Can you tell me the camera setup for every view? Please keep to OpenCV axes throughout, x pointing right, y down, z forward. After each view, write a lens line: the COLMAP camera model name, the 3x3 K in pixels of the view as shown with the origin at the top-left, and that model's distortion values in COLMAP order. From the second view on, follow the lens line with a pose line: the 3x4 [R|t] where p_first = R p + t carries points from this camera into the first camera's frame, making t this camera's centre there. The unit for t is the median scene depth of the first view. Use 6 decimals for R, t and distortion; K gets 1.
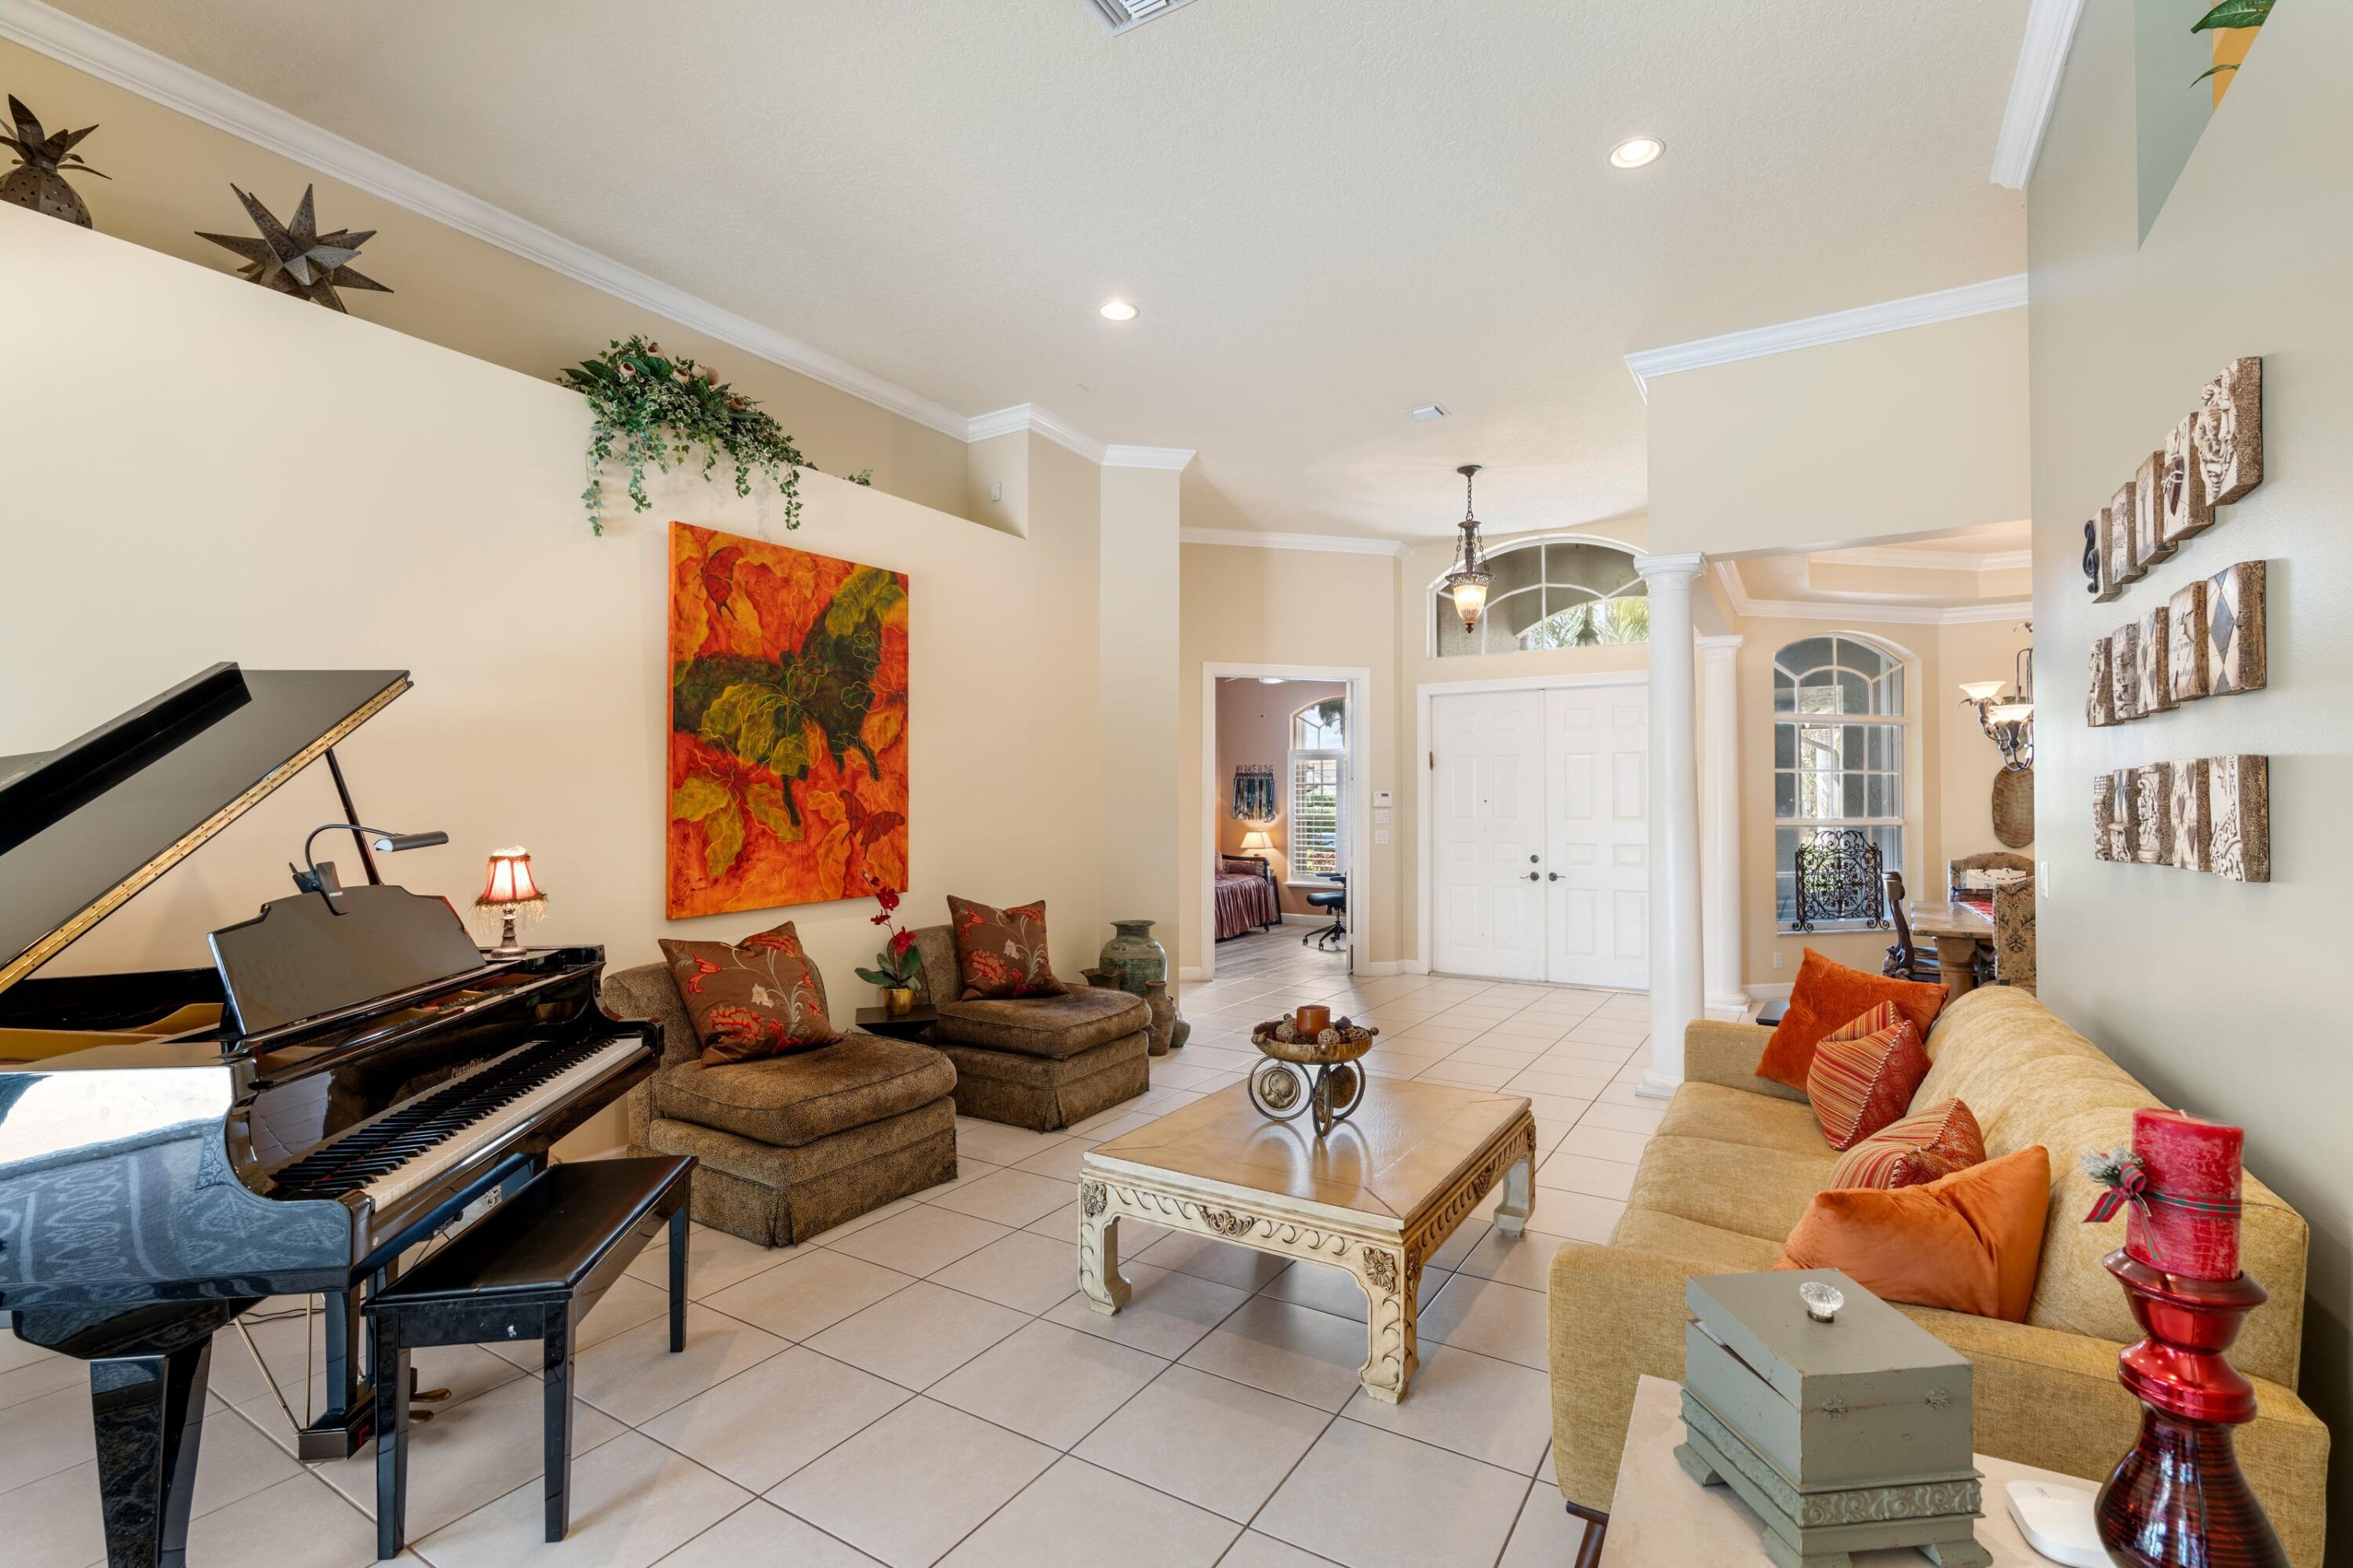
lens RADIAL K [[1050.1, 0, 1173.0], [0, 1050.1, 780.5], [0, 0, 1]] dist [-0.001949, -0.000014]
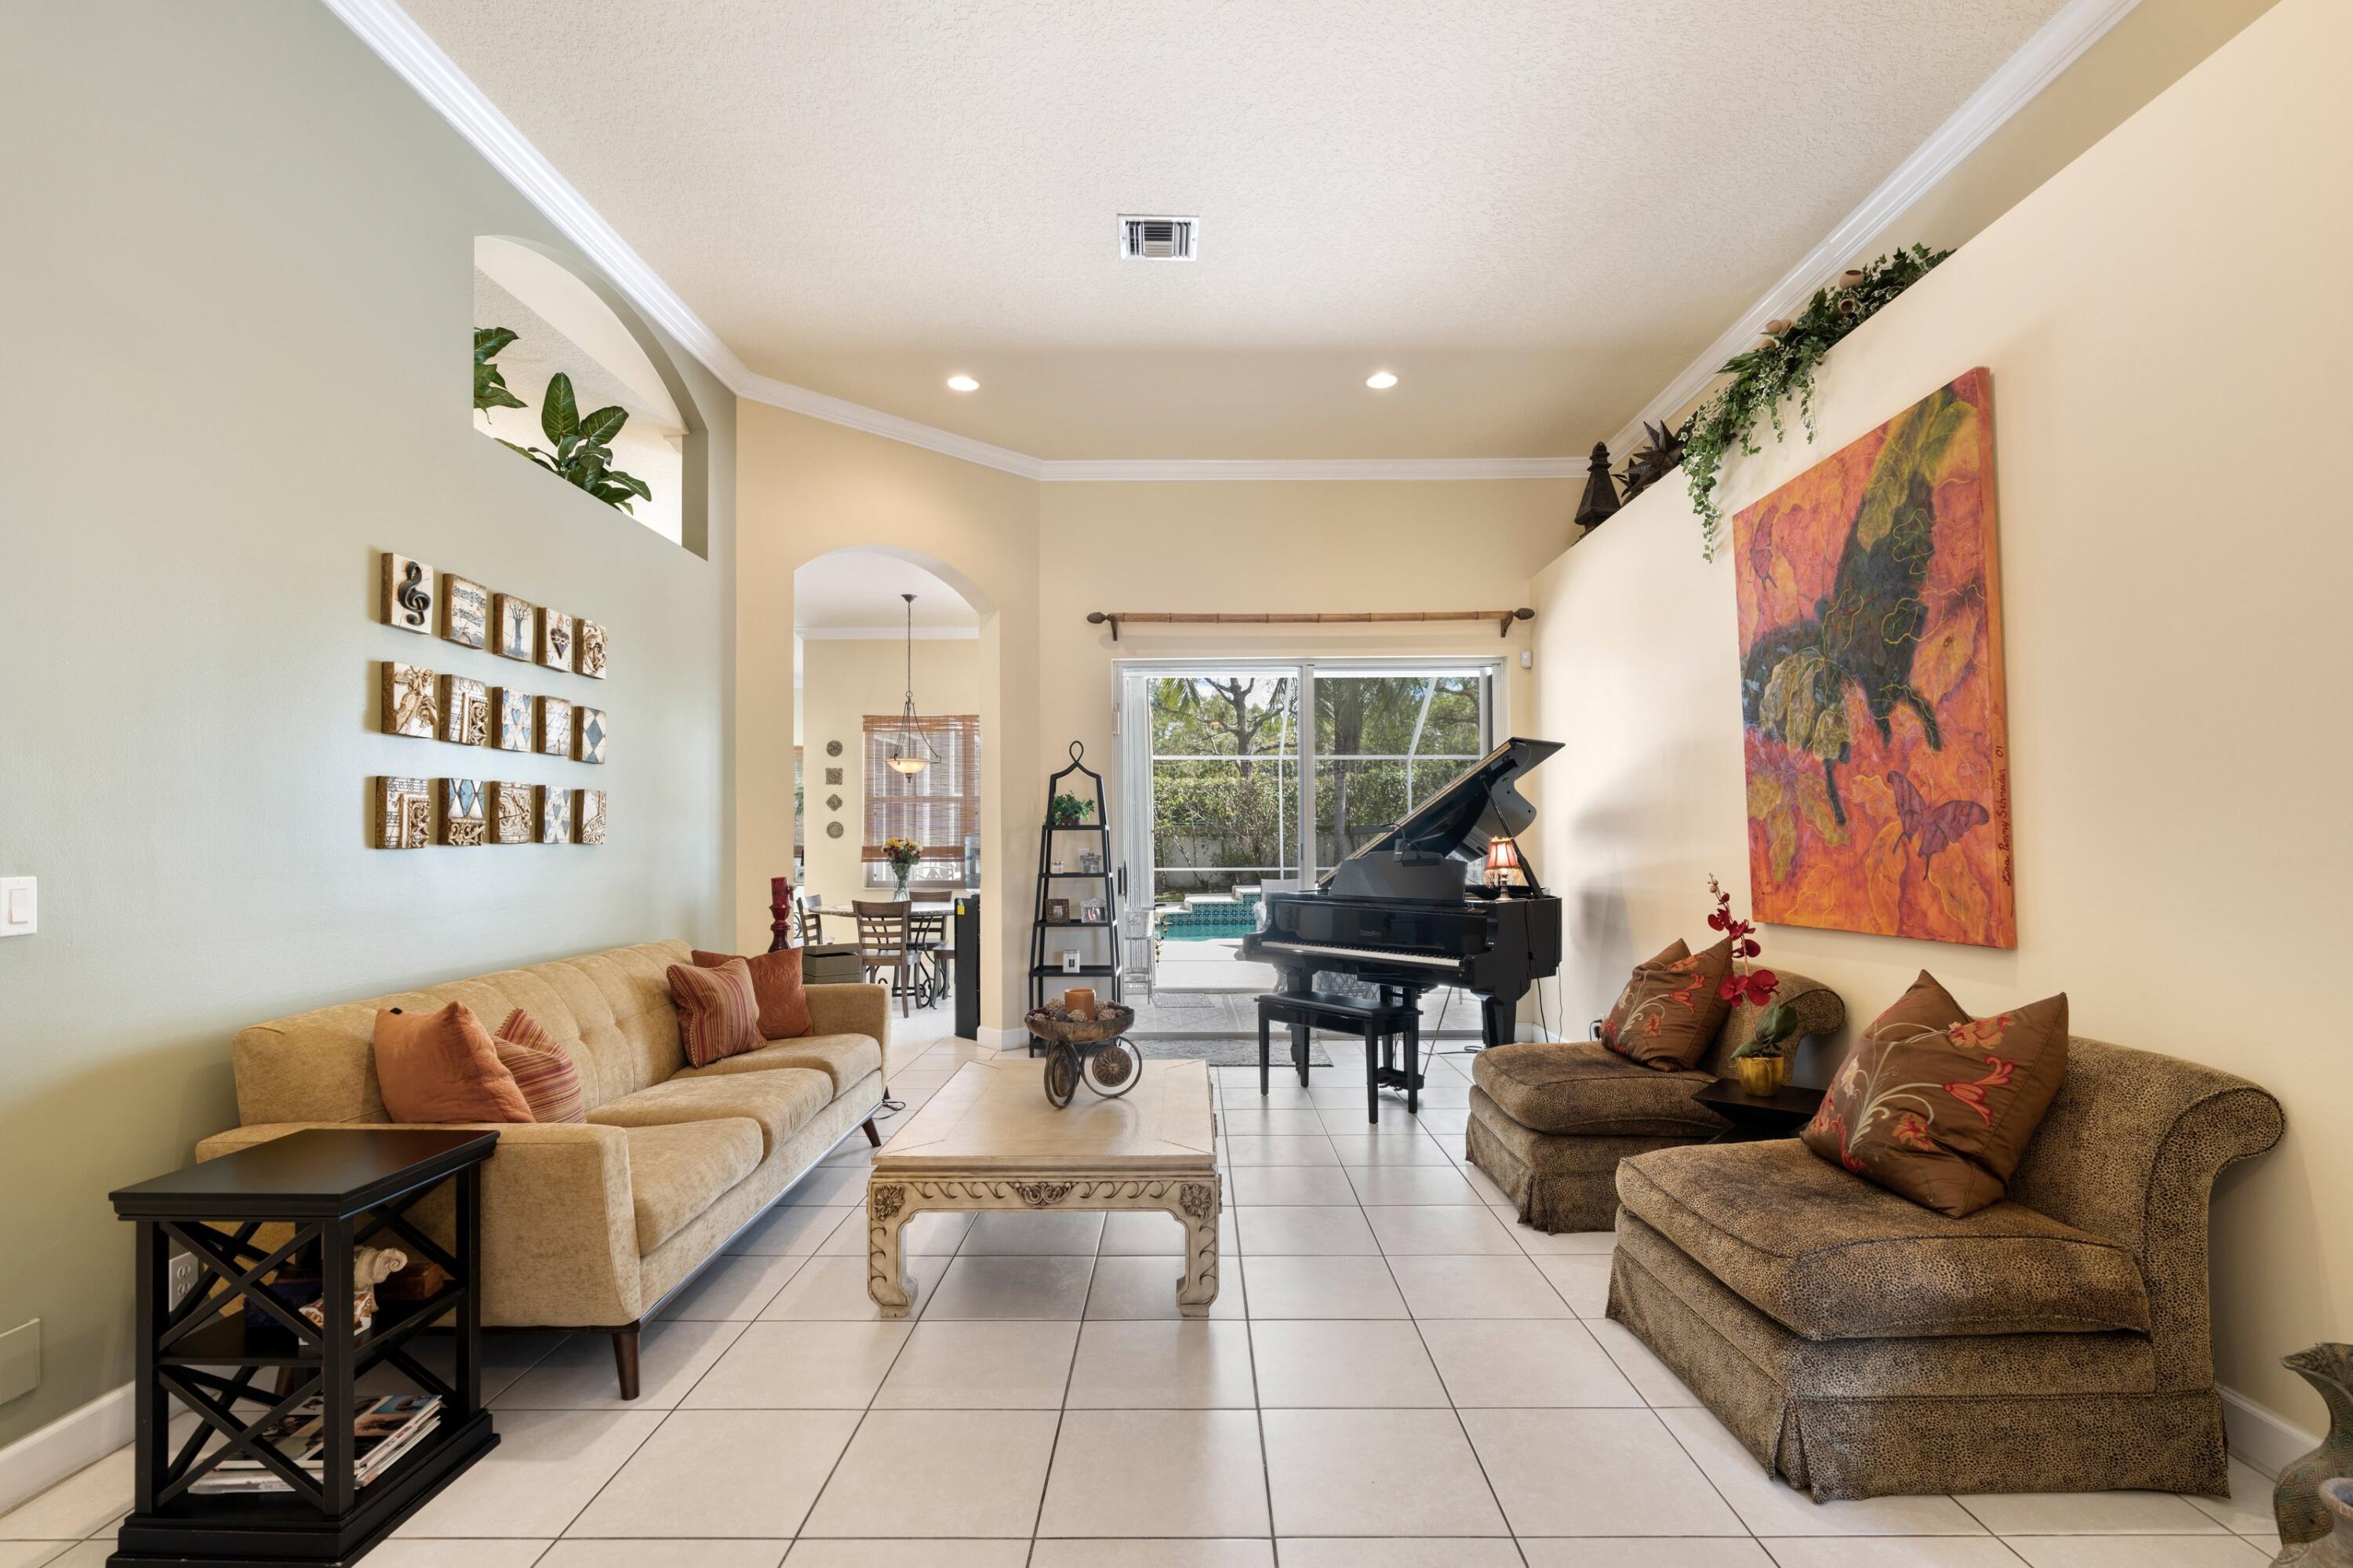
lens RADIAL K [[1050.1, 0, 1176.0], [0, 1050.1, 804.2], [0, 0, 1]] dist [-0.001949, -0.000014]
pose [[-0.853352, -0.011785, -0.521202, 0.425512], [0.018748, 0.998404, -0.053269, 0.058191], [0.520998, -0.055229, -0.851769, 1.369027]]
